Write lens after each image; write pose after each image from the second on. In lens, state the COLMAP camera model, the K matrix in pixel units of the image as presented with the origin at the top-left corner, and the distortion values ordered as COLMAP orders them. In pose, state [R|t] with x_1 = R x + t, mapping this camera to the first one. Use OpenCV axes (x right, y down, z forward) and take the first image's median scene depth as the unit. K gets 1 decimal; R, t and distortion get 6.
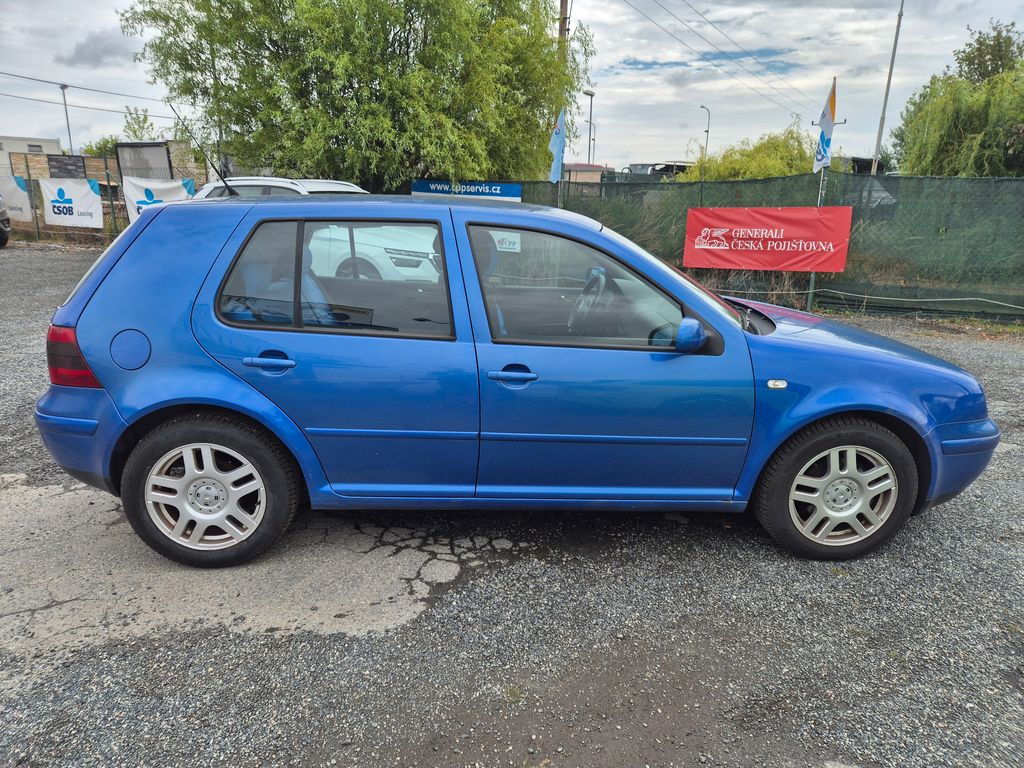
lens RADIAL K [[685.1, 0, 512.9], [0, 685.1, 383.5], [0, 0, 1]] dist [0.040848, -0.012704]
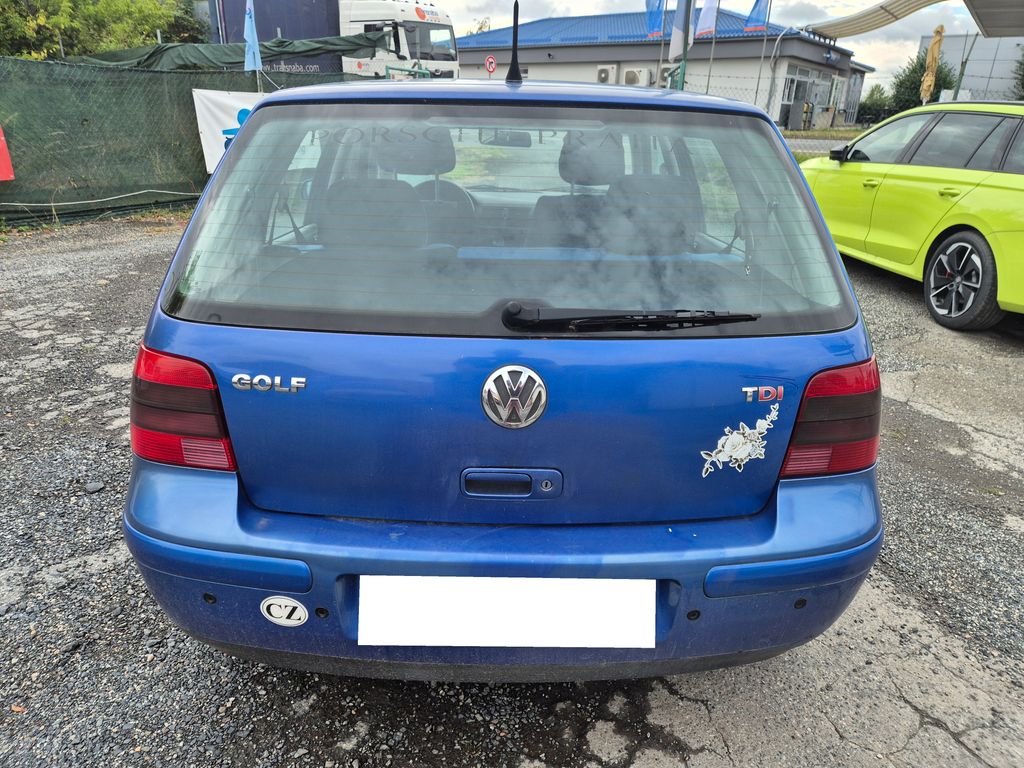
lens RADIAL K [[685.1, 0, 512.6], [0, 685.1, 384.9], [0, 0, 1]] dist [0.040848, -0.012704]
pose [[0.058244, -0.391285, 0.918424, -1.194770], [0.253024, 0.895732, 0.365571, -0.331760], [-0.965705, 0.211091, 0.151176, 1.235641]]
